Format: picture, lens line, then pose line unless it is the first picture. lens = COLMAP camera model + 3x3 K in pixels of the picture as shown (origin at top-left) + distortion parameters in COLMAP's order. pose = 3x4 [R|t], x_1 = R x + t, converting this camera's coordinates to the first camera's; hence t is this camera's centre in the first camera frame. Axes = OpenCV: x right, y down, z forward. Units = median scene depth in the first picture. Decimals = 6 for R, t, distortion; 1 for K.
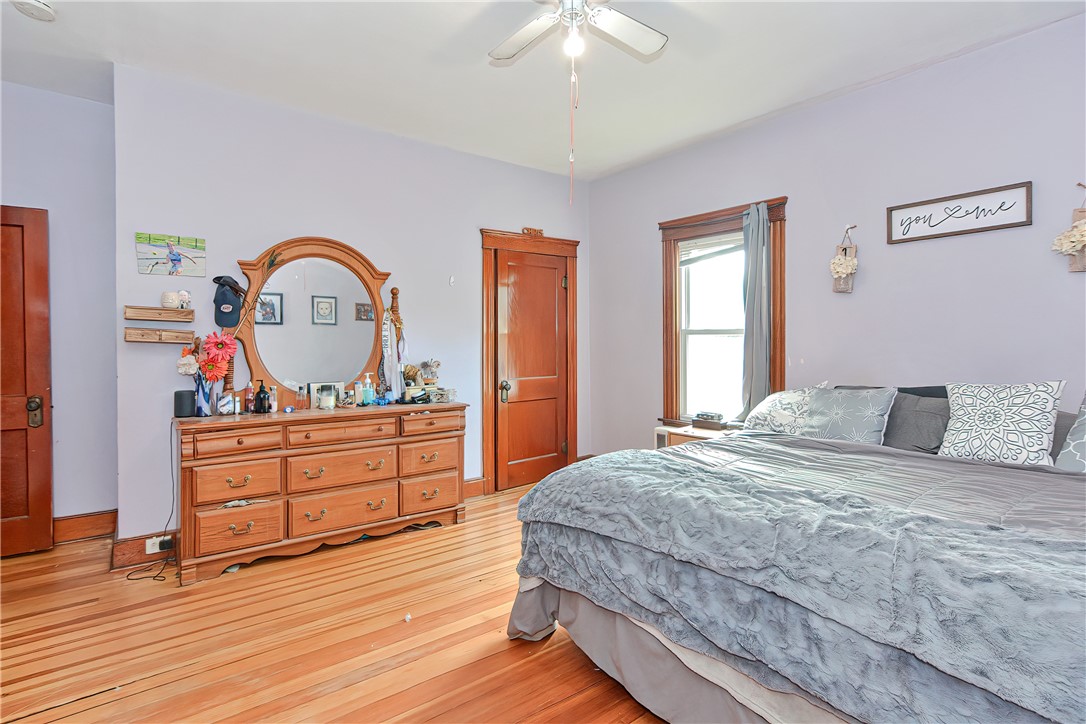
lens RADIAL K [[535.9, 0, 540.7], [0, 535.9, 357.5], [0, 0, 1]] dist [-0.032933, 0.017357]
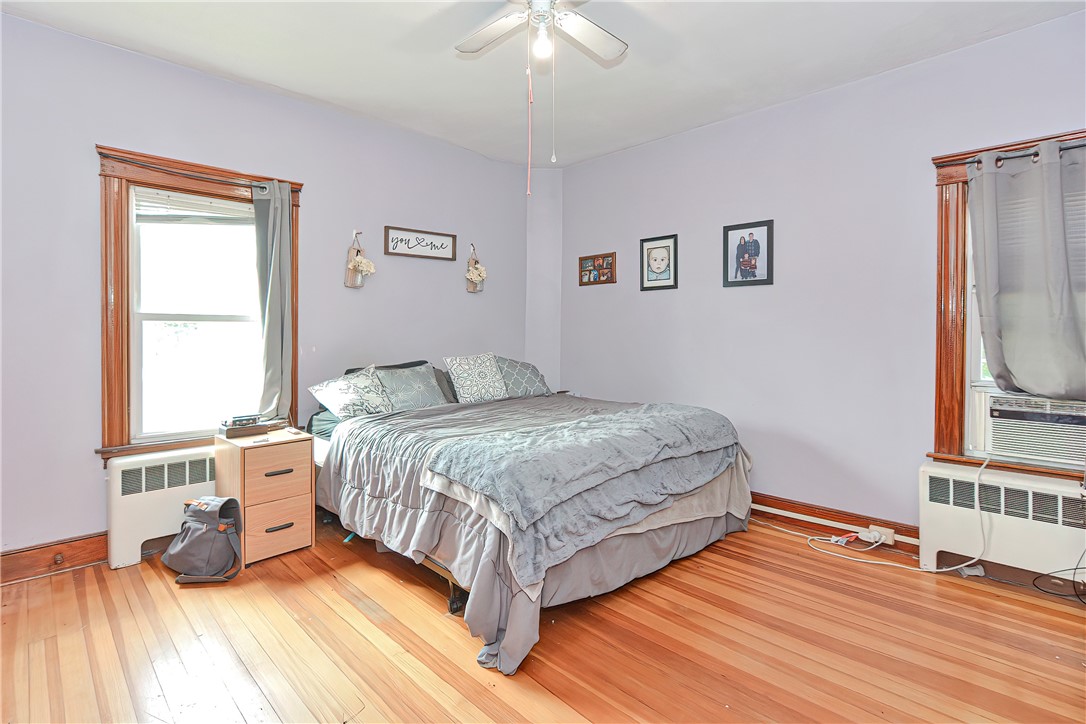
lens RADIAL K [[535.9, 0, 540.7], [0, 535.9, 357.5], [0, 0, 1]] dist [-0.032933, 0.017357]
pose [[-0.111096, -0.041342, 0.992949, -0.653774], [0.035096, 0.998348, 0.045494, -0.010635], [-0.993190, 0.039903, -0.109462, 0.757622]]
